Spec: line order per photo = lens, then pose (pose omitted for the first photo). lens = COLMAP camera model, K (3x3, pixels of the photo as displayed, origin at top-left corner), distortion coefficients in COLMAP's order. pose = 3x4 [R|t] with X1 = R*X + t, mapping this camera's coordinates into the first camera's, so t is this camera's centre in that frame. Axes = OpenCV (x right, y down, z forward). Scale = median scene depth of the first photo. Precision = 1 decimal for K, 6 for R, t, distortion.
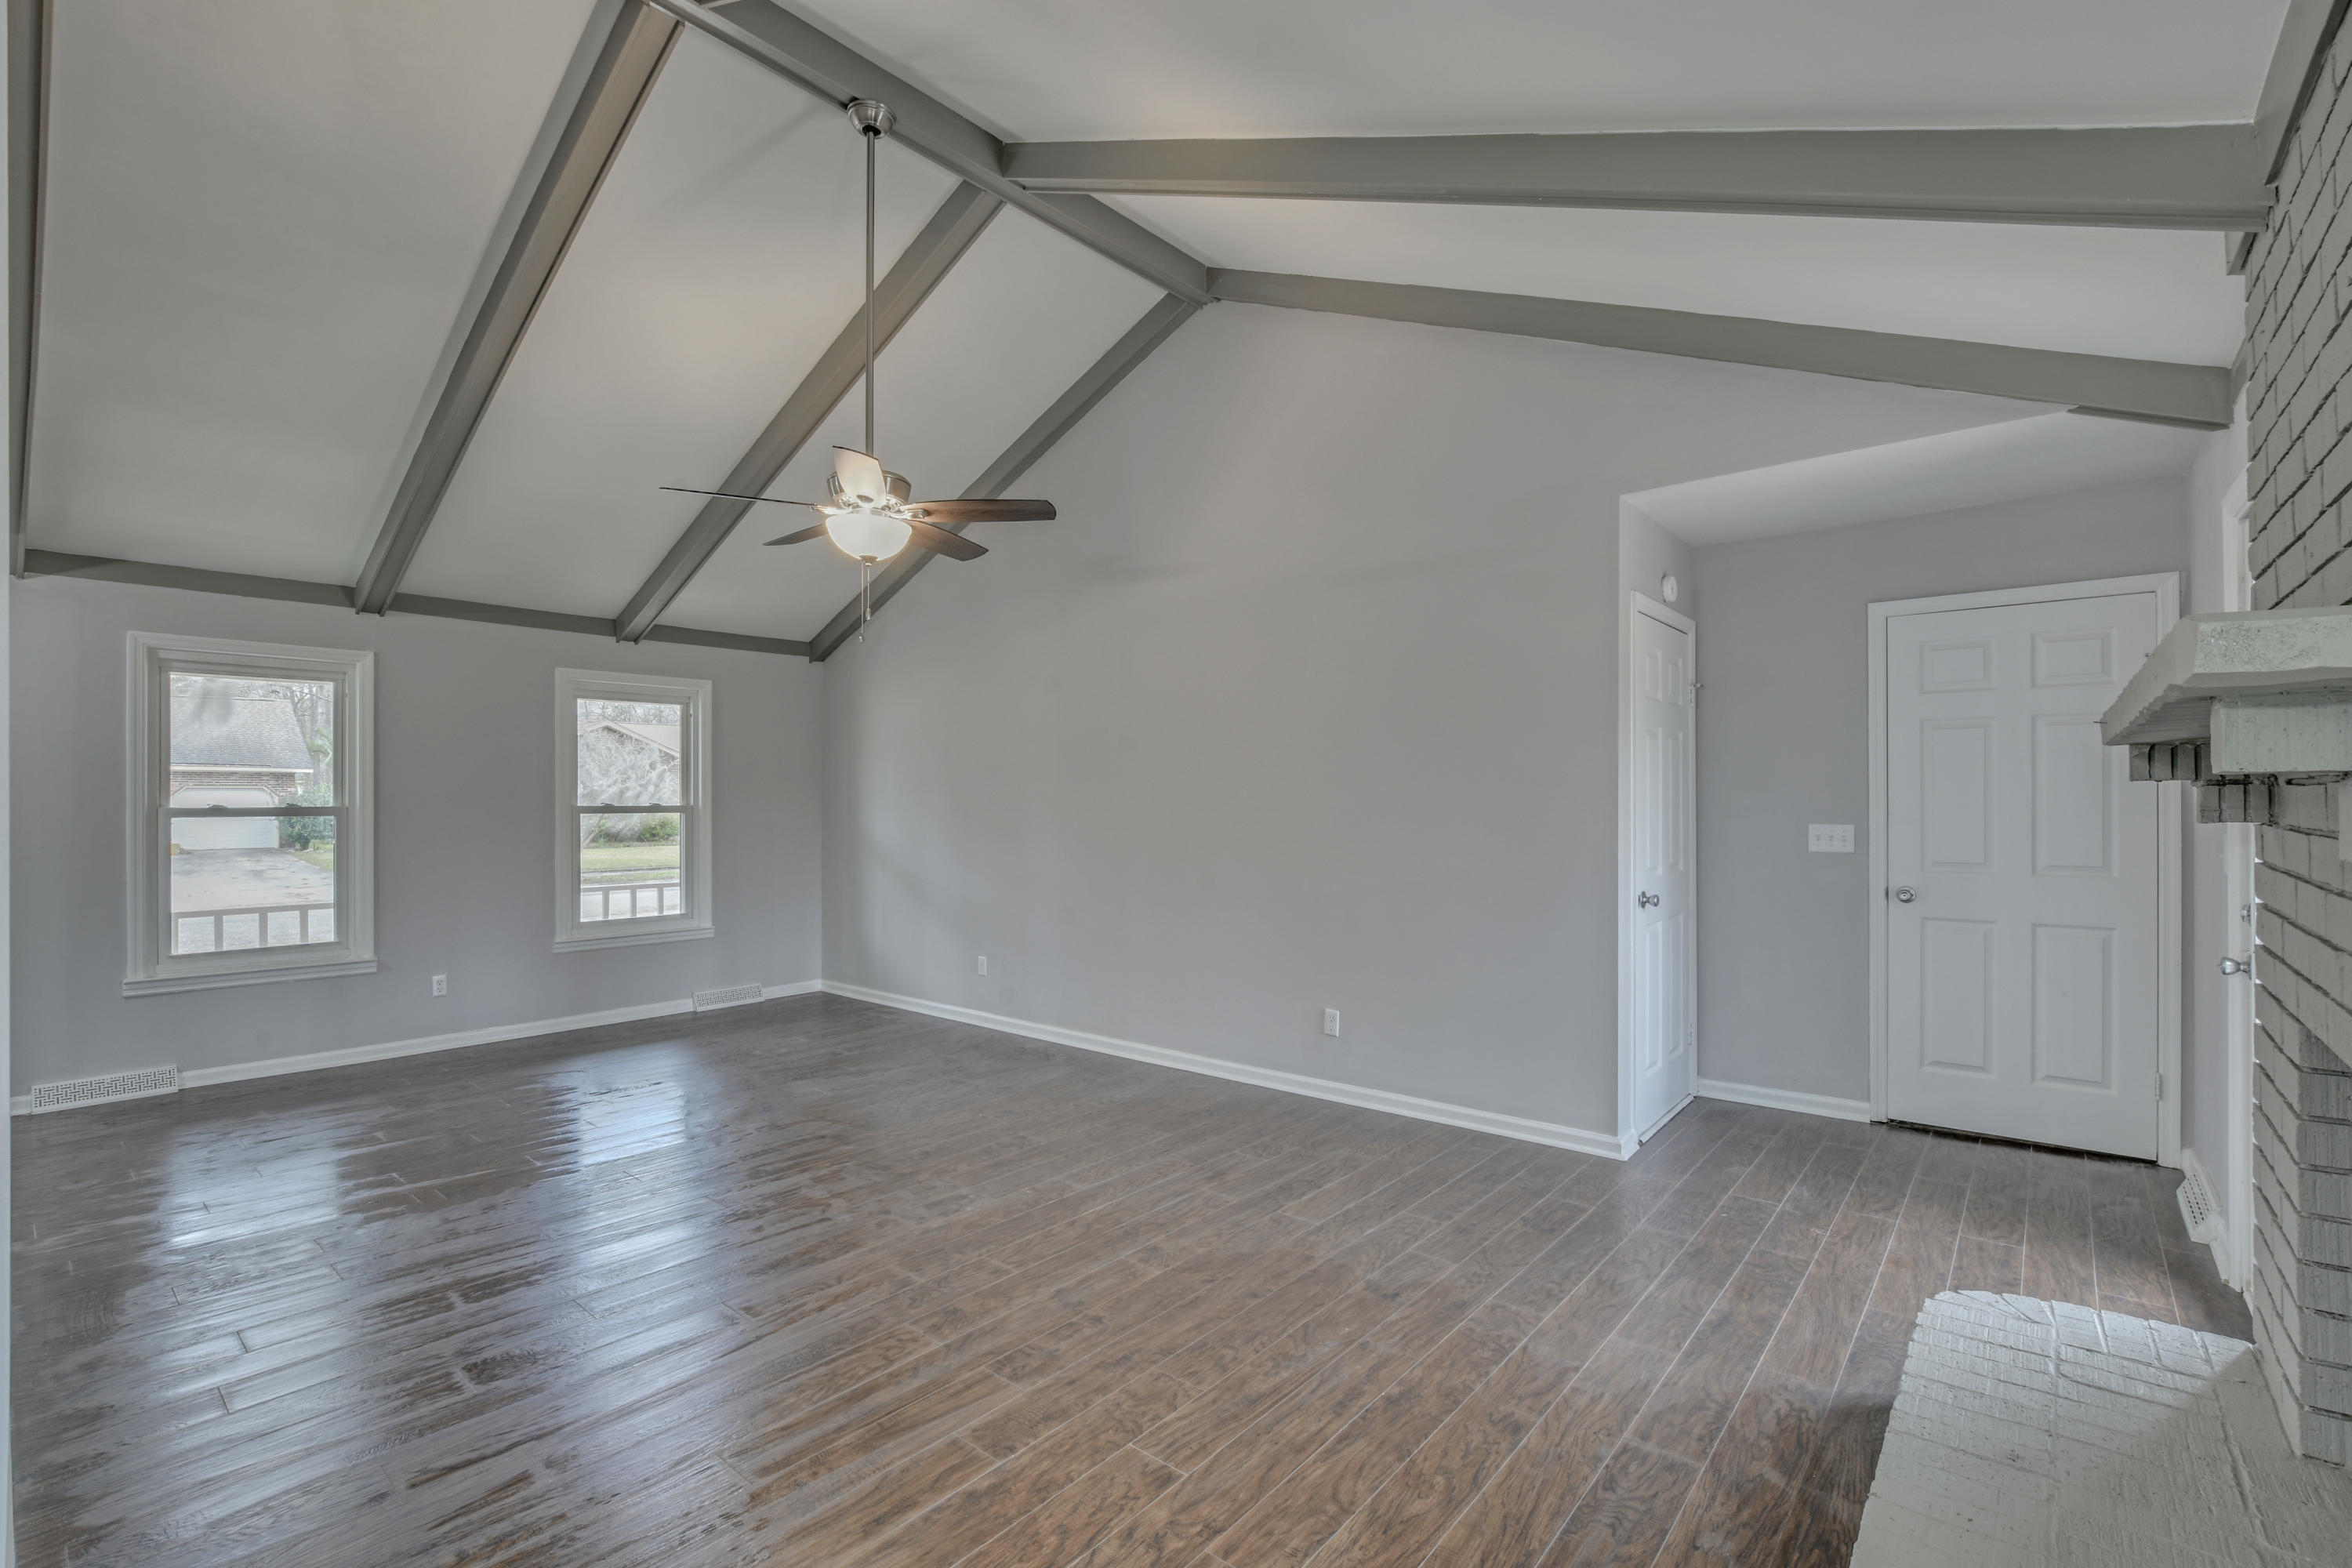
lens RADIAL K [[1041.7, 0, 1172.9], [0, 1041.7, 799.8], [0, 0, 1]] dist [-0.015765, 0.000496]
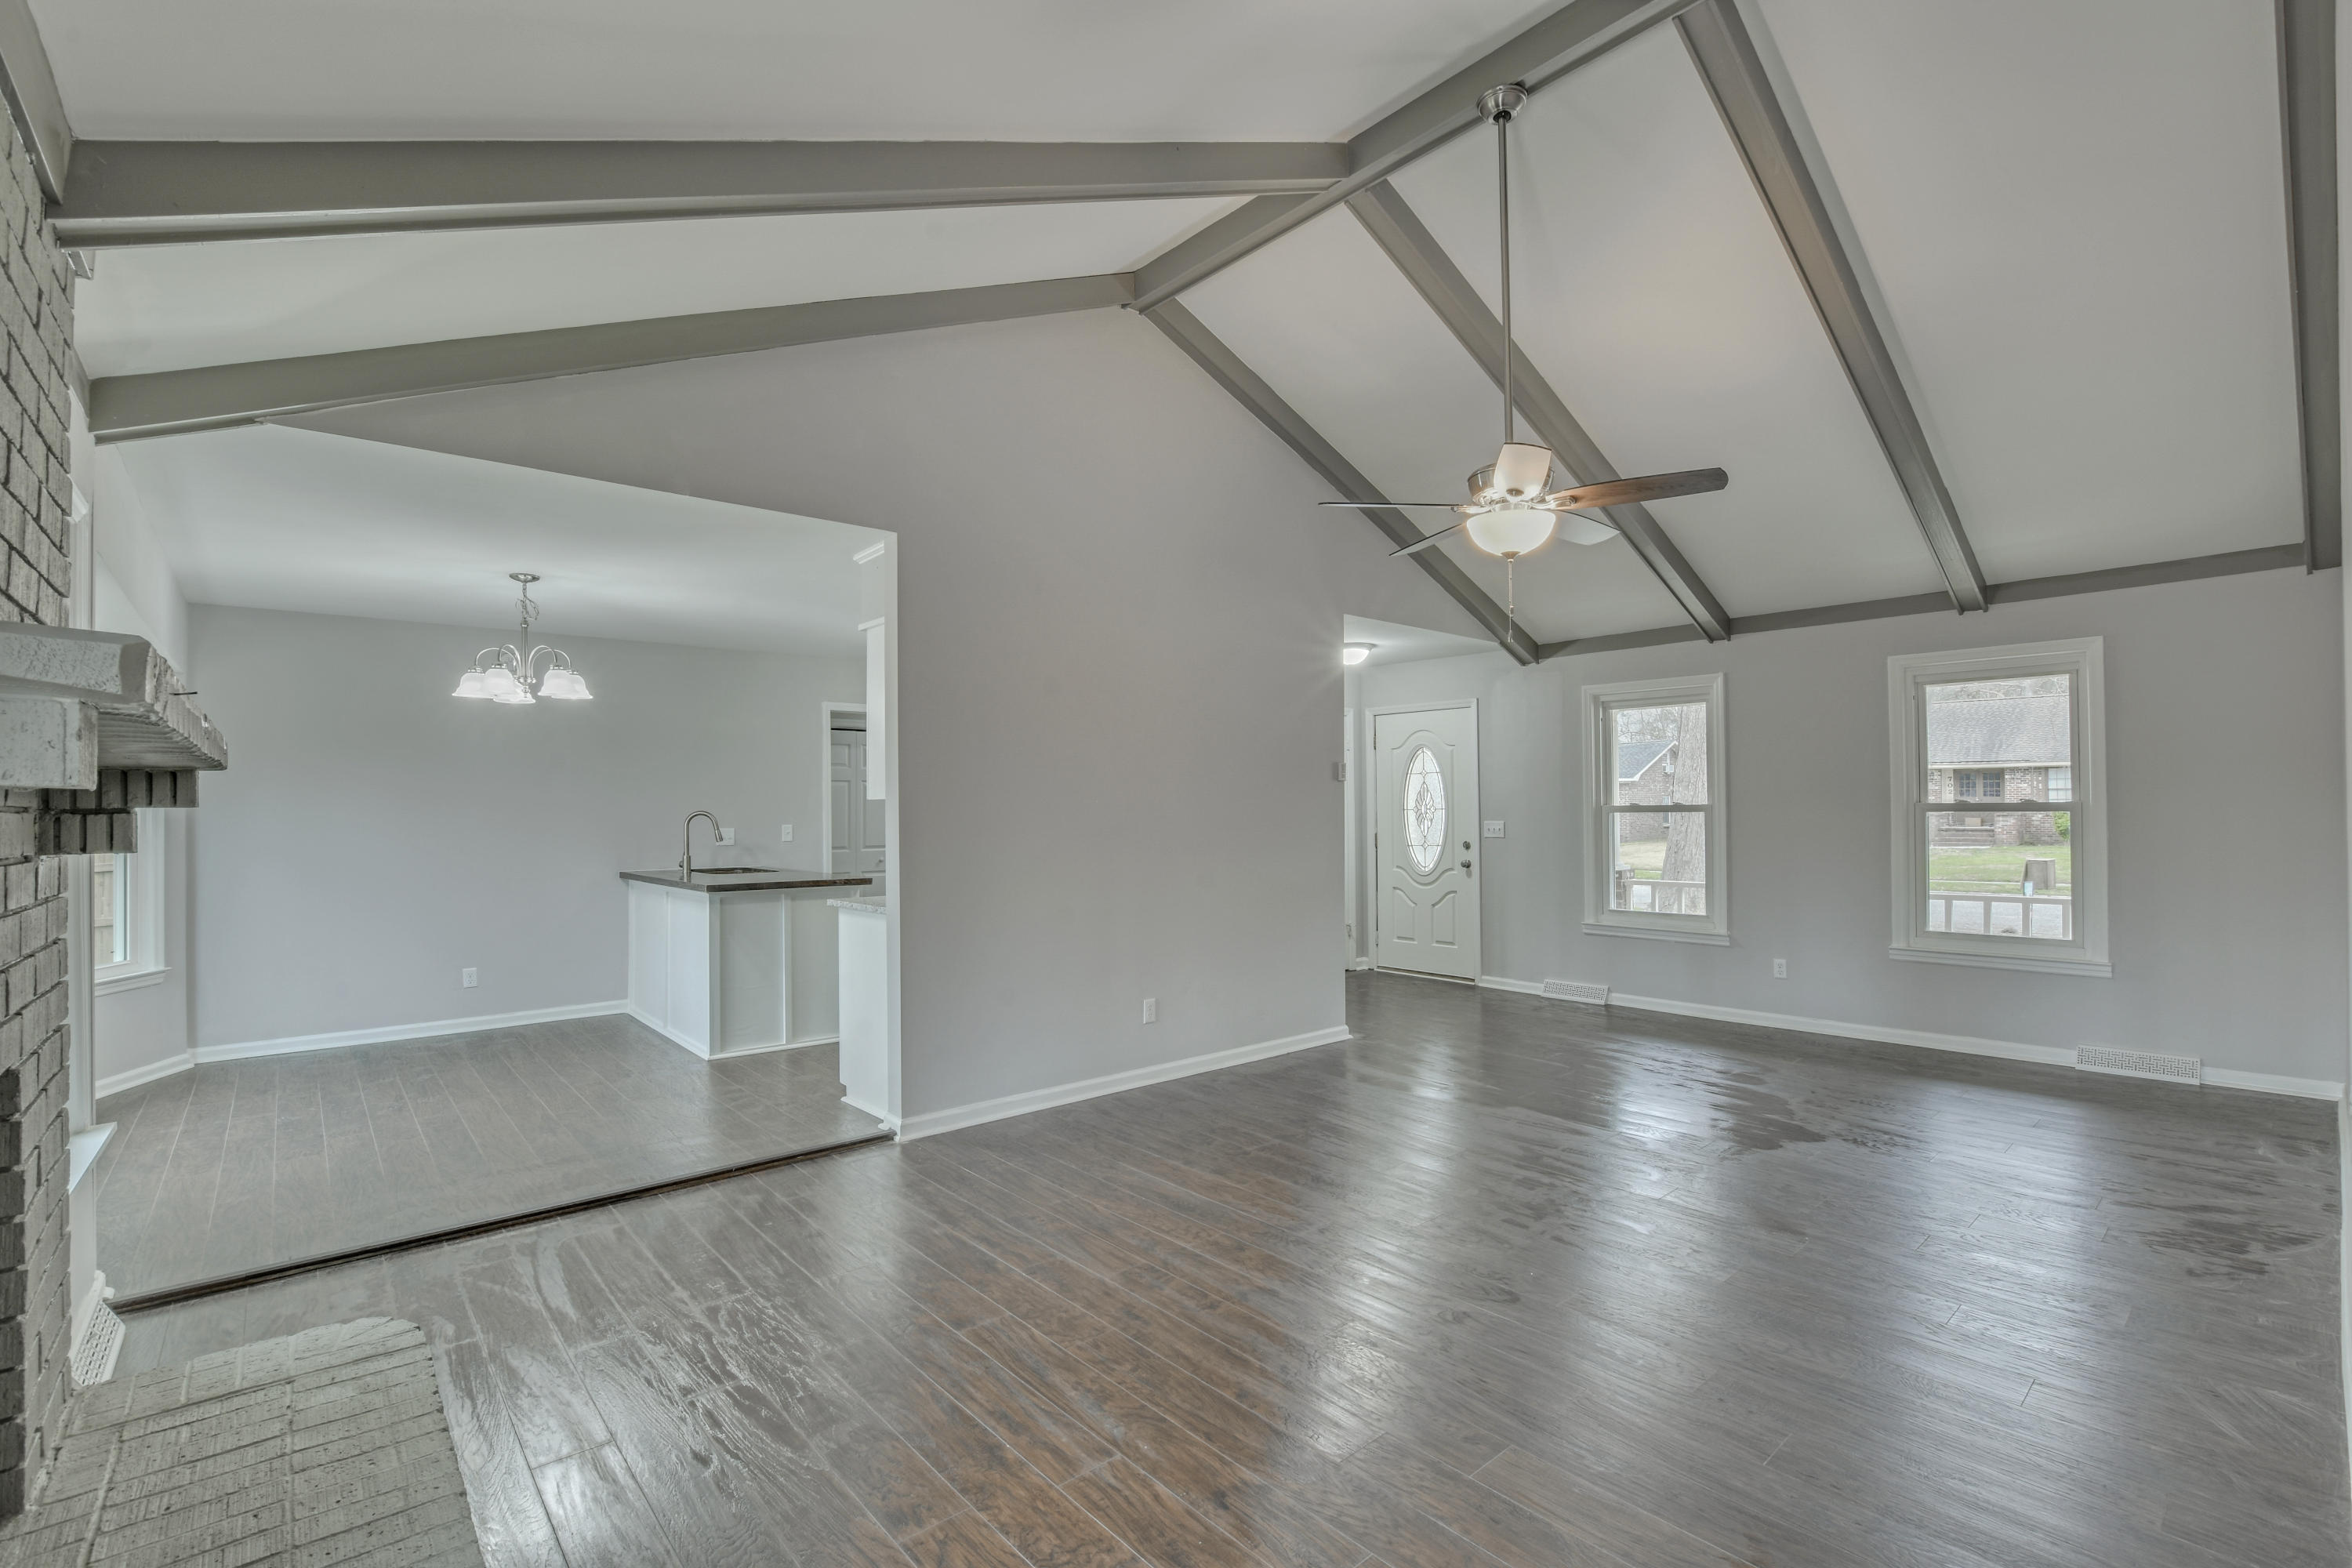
lens RADIAL K [[1018.4, 0, 1161.7], [0, 1018.4, 798.3], [0, 0, 1]] dist [-0.036374, -0.000167]
pose [[-0.149751, -0.005138, -0.988710, 0.452919], [0.010983, 0.999916, -0.006859, 0.000255], [0.988663, -0.011886, -0.149682, 0.539176]]
